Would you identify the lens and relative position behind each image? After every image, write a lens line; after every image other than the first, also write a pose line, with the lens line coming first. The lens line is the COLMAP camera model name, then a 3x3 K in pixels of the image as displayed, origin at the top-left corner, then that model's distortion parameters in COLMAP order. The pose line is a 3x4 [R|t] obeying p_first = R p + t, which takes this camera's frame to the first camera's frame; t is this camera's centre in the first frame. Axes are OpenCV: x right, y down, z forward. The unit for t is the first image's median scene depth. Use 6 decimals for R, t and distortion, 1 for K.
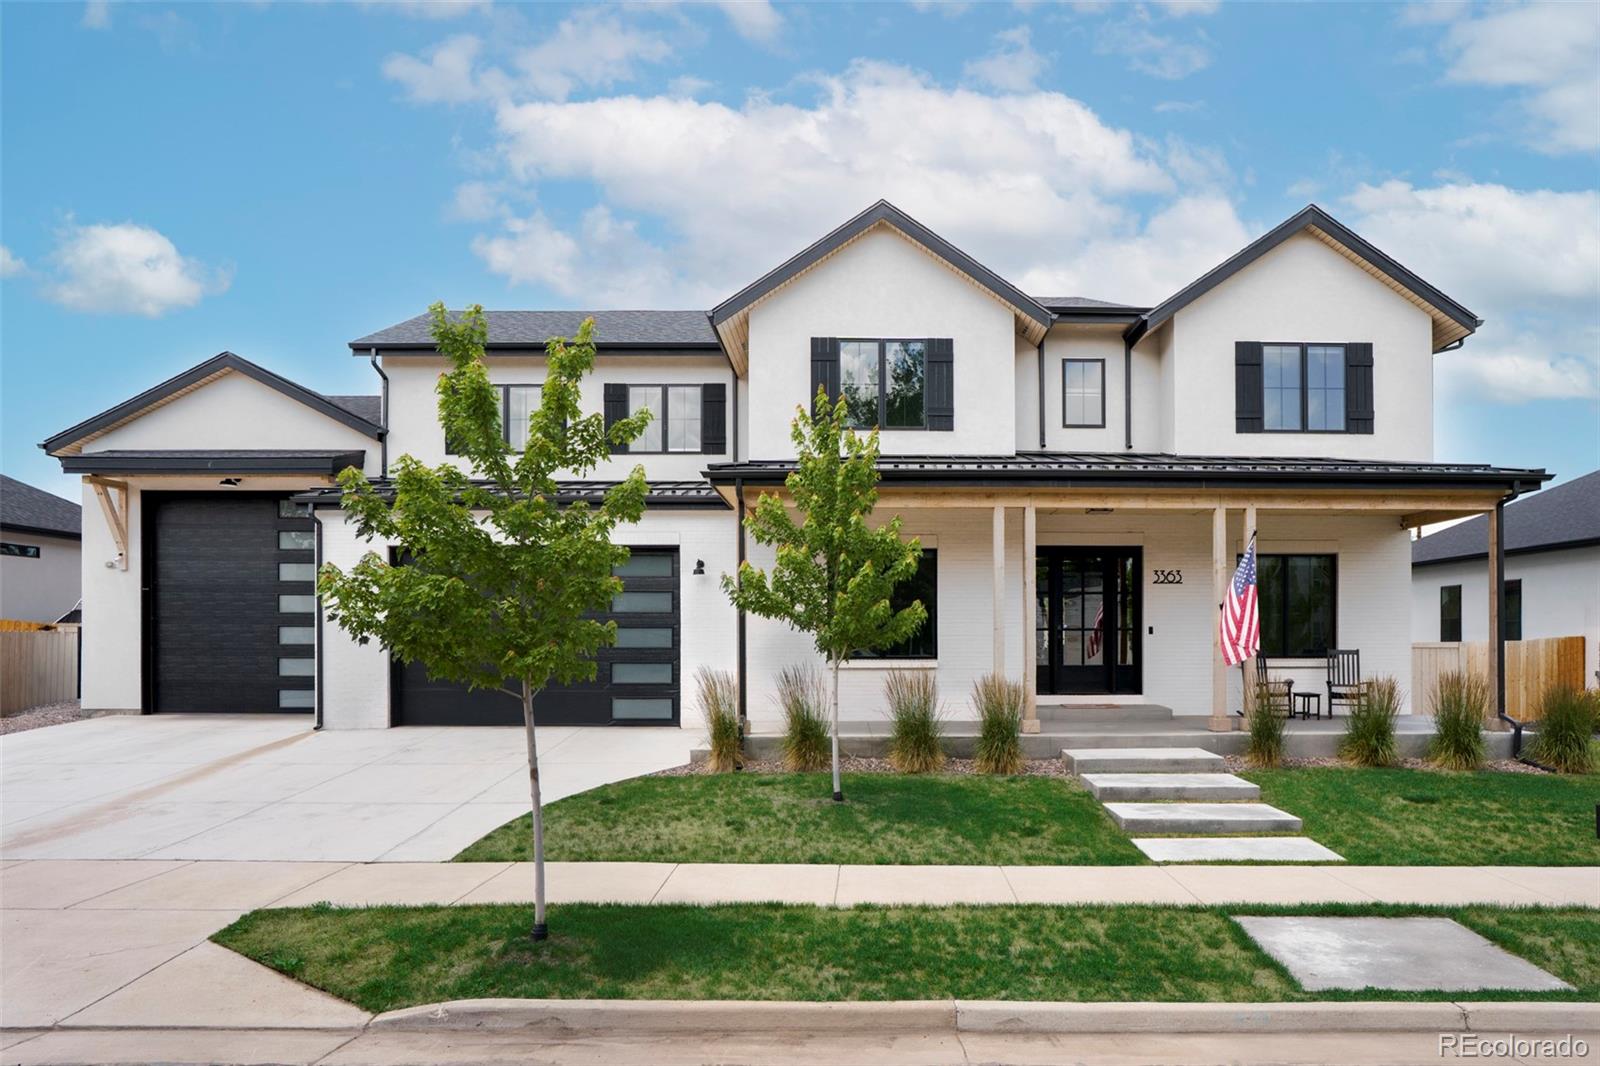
lens RADIAL K [[935.7, 0, 801.2], [0, 935.7, 597.4], [0, 0, 1]] dist [-0.018969, -0.000033]
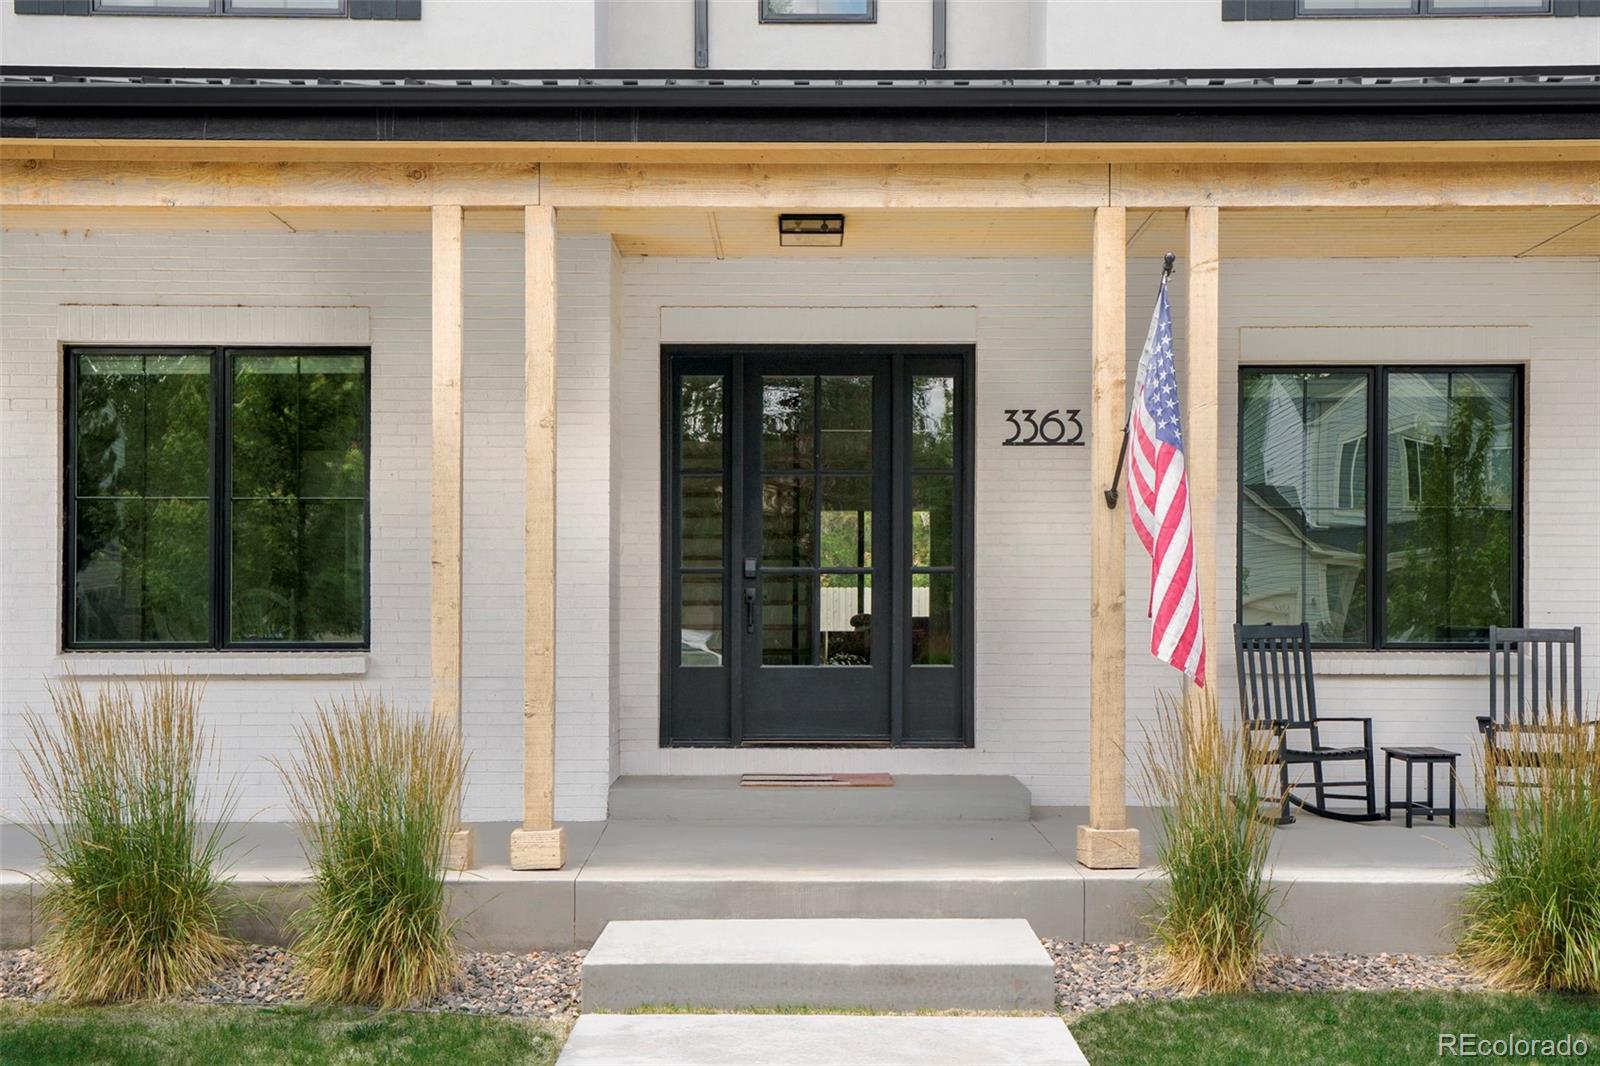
lens RADIAL K [[1672.2, 0, 712.2], [0, 1672.2, 541.1], [0, 0, 1]] dist [0.025456, -0.002957]
pose [[0.999413, 0.000865, -0.034261, 0.291757], [-0.000697, 0.999988, 0.004920, 0.019930], [0.034265, -0.004893, 0.999401, 0.345535]]
